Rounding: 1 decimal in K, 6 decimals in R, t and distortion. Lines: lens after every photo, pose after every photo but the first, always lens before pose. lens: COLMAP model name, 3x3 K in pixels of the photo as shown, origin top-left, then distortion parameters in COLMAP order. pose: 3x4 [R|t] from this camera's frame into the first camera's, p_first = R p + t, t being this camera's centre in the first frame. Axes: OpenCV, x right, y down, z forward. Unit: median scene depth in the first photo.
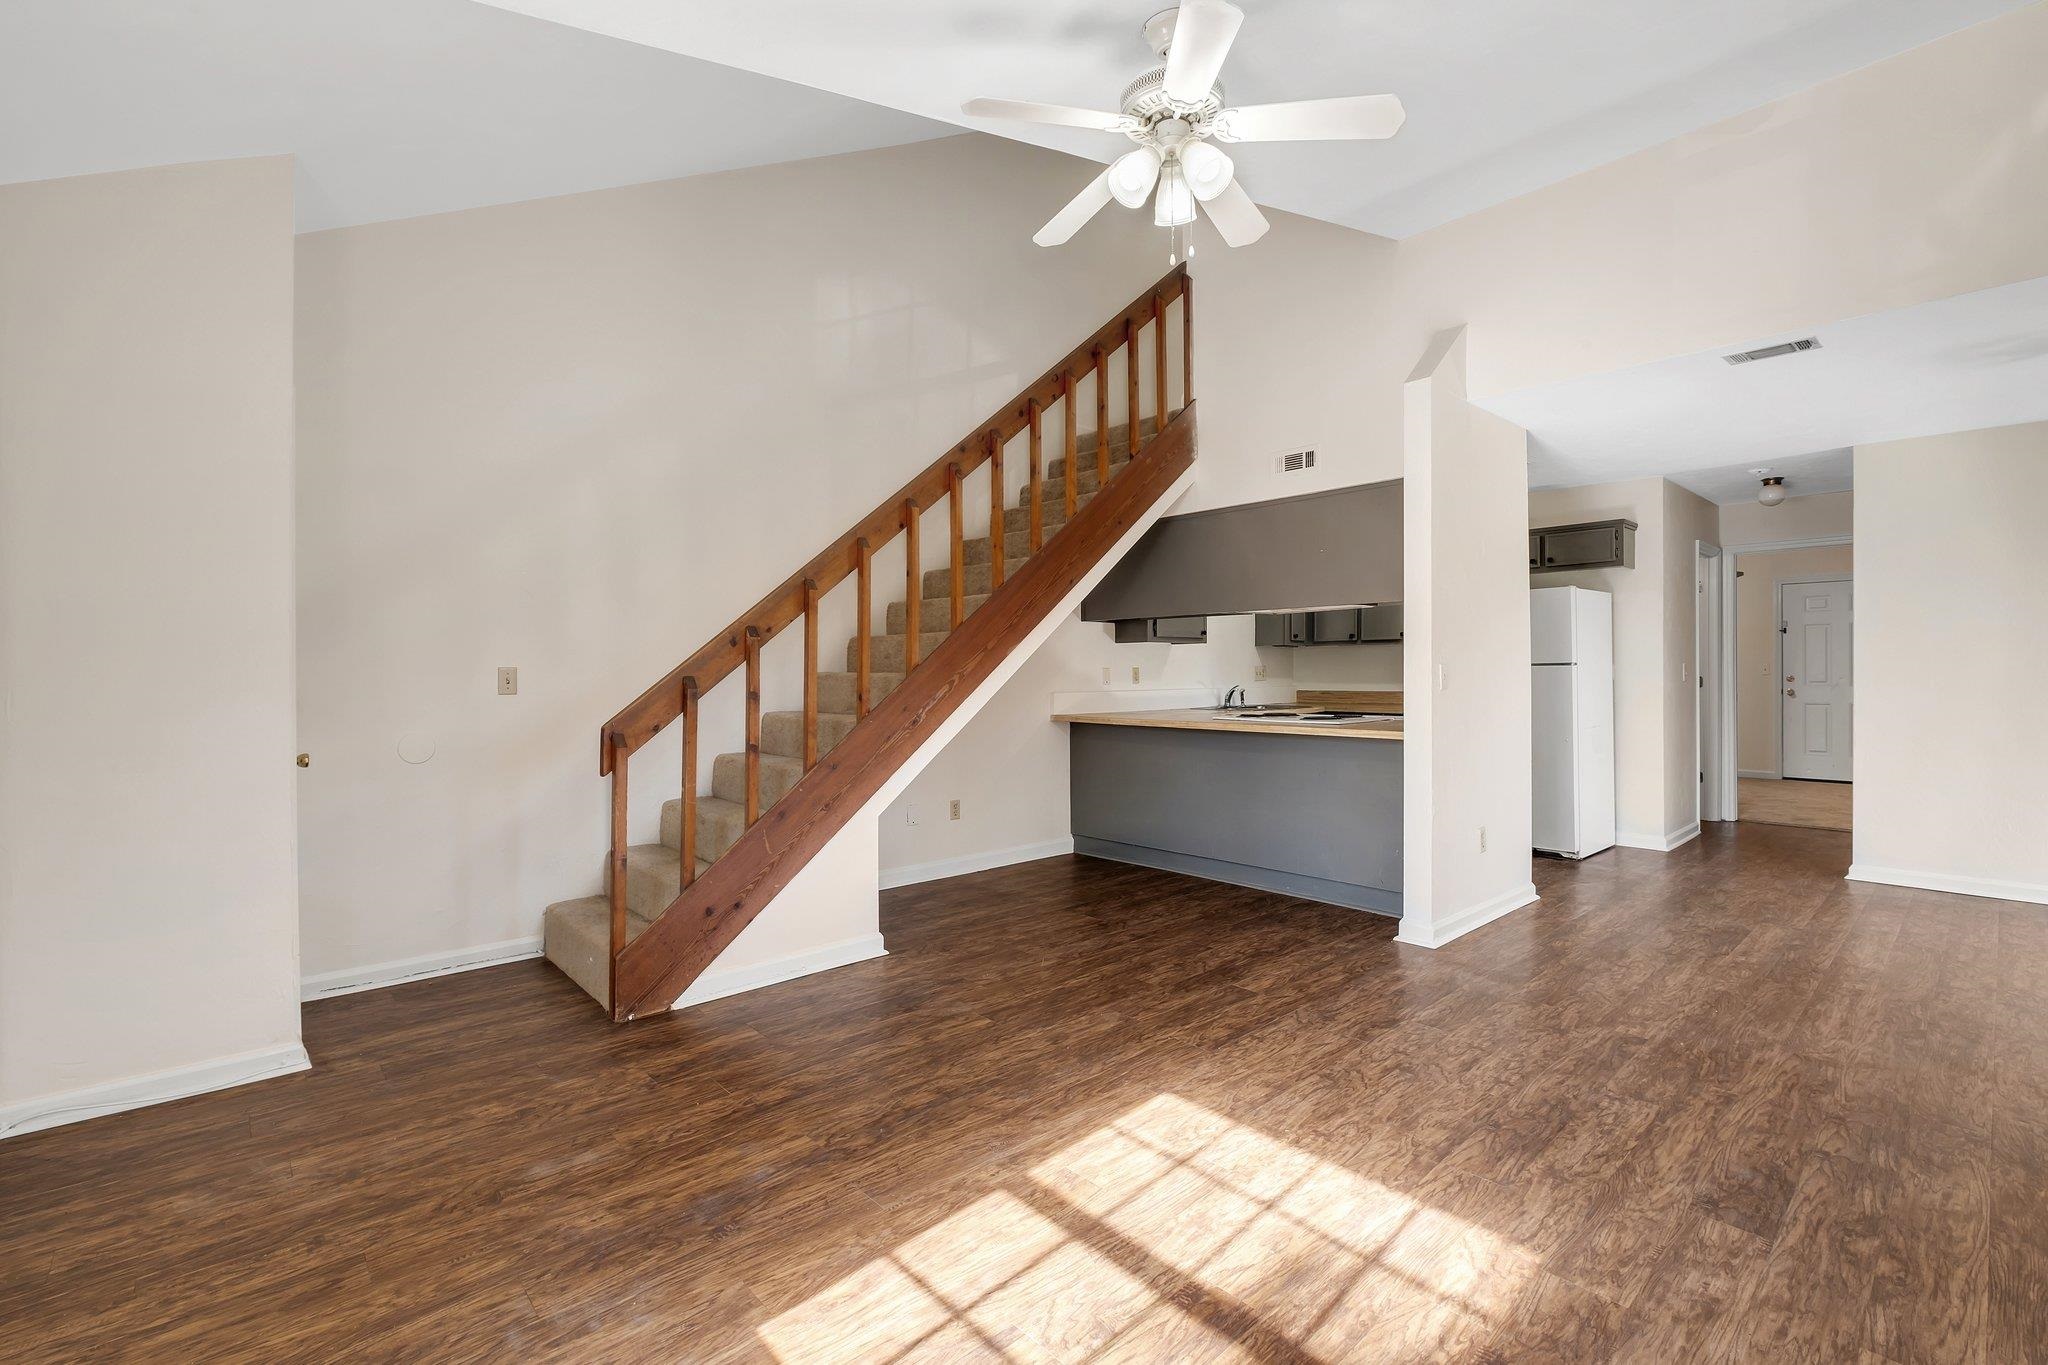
lens RADIAL K [[892.4, 0, 1035.9], [0, 892.4, 695.2], [0, 0, 1]] dist [0.001603, -0.002035]
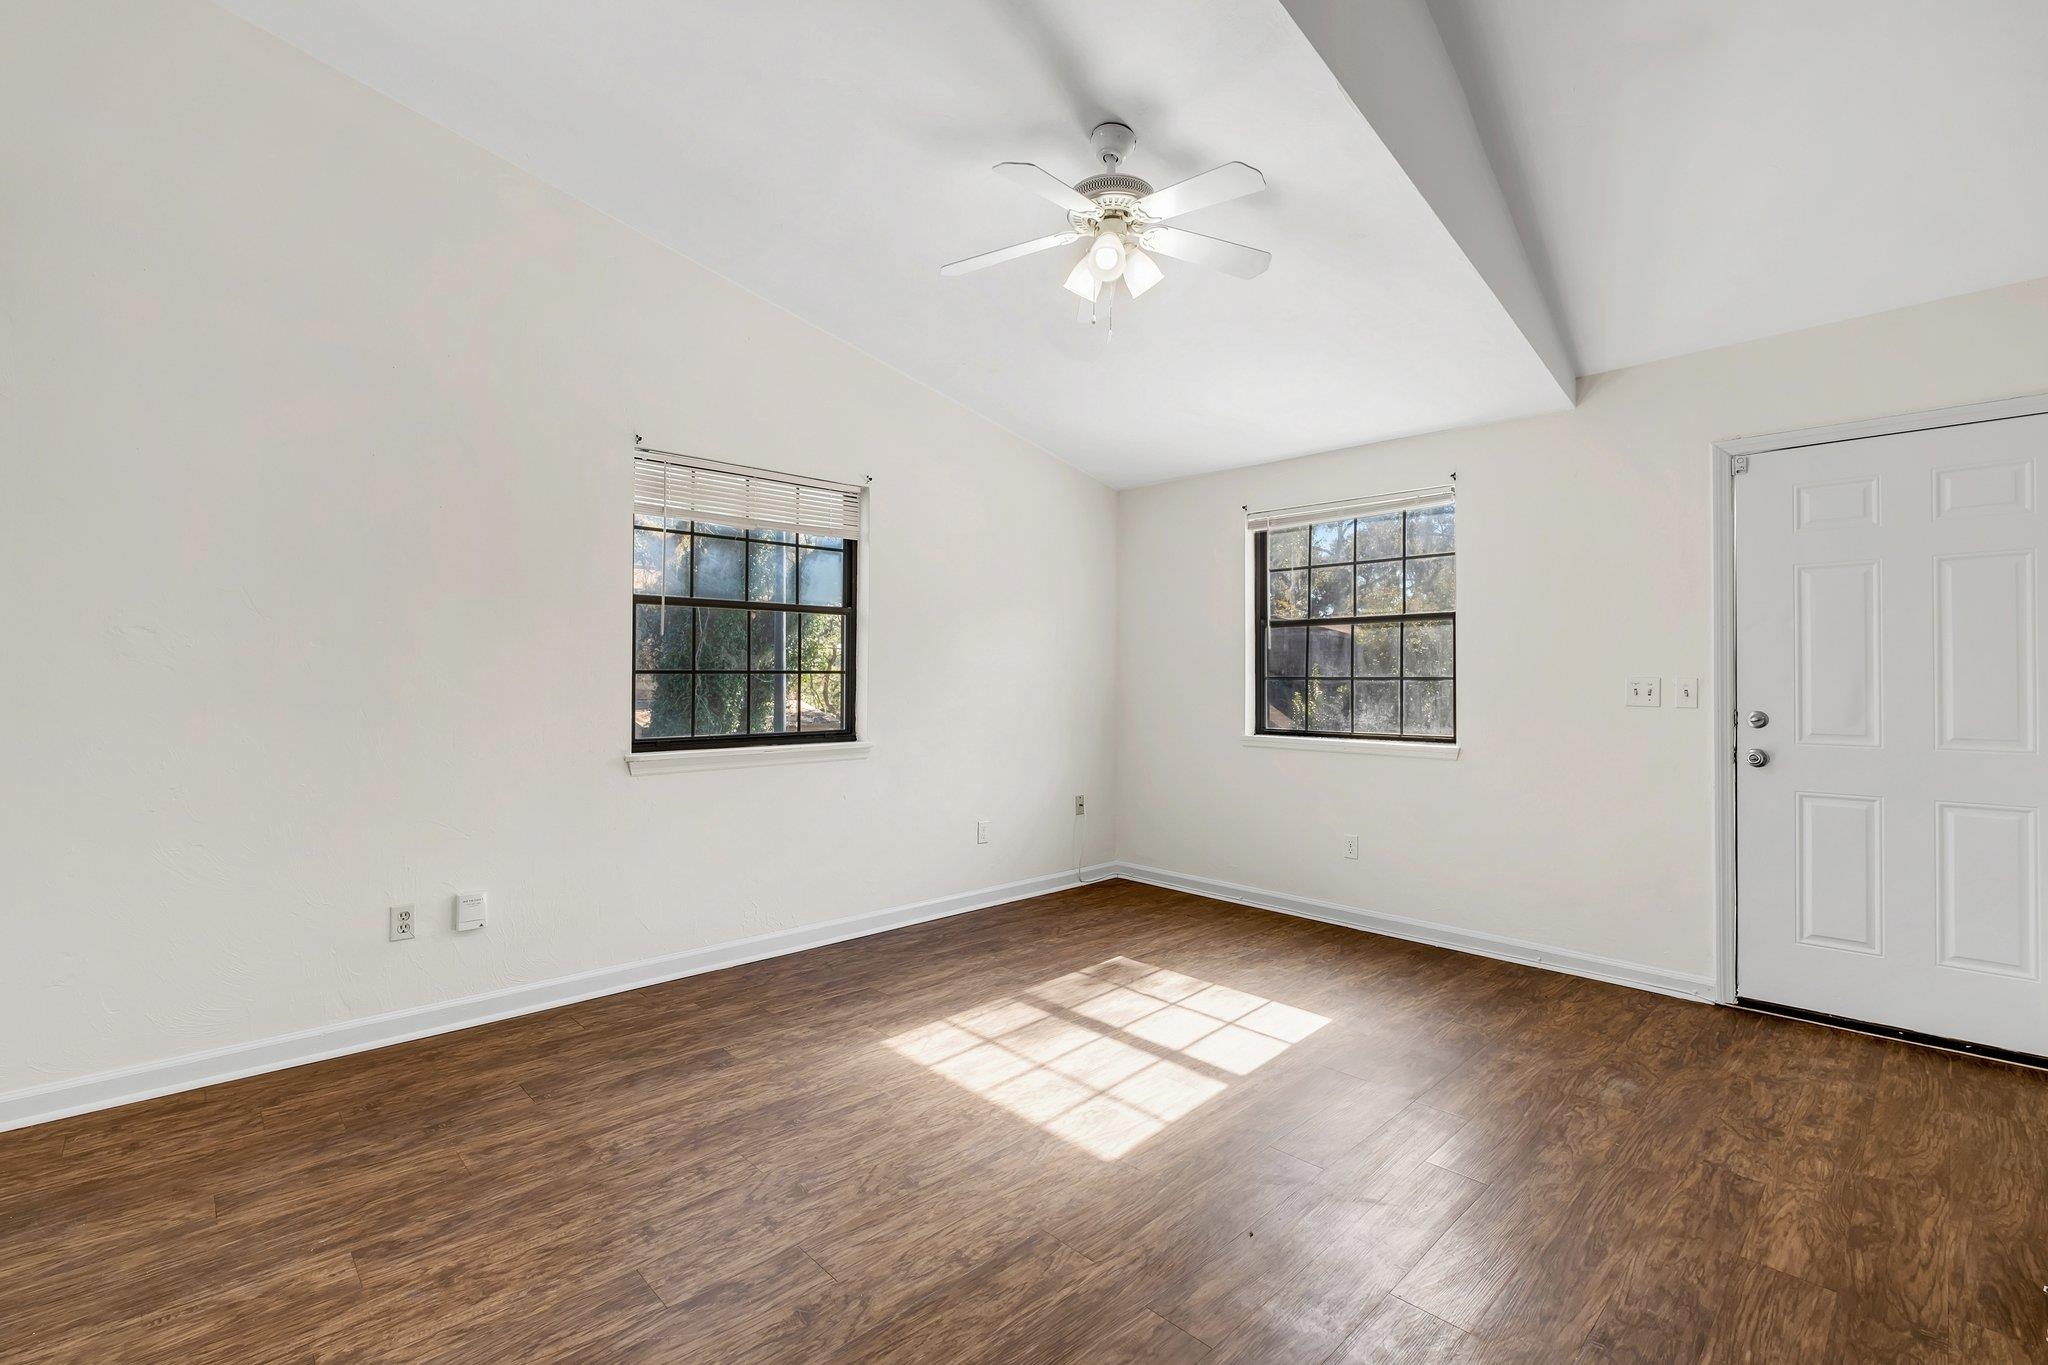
lens RADIAL K [[892.4, 0, 1024.4], [0, 892.4, 668.6], [0, 0, 1]] dist [0.001603, -0.002035]
pose [[-0.999847, -0.002118, -0.017352, 0.249261], [-0.002422, 0.999843, 0.017526, -0.049686], [0.017312, 0.017565, -0.999696, 1.879821]]
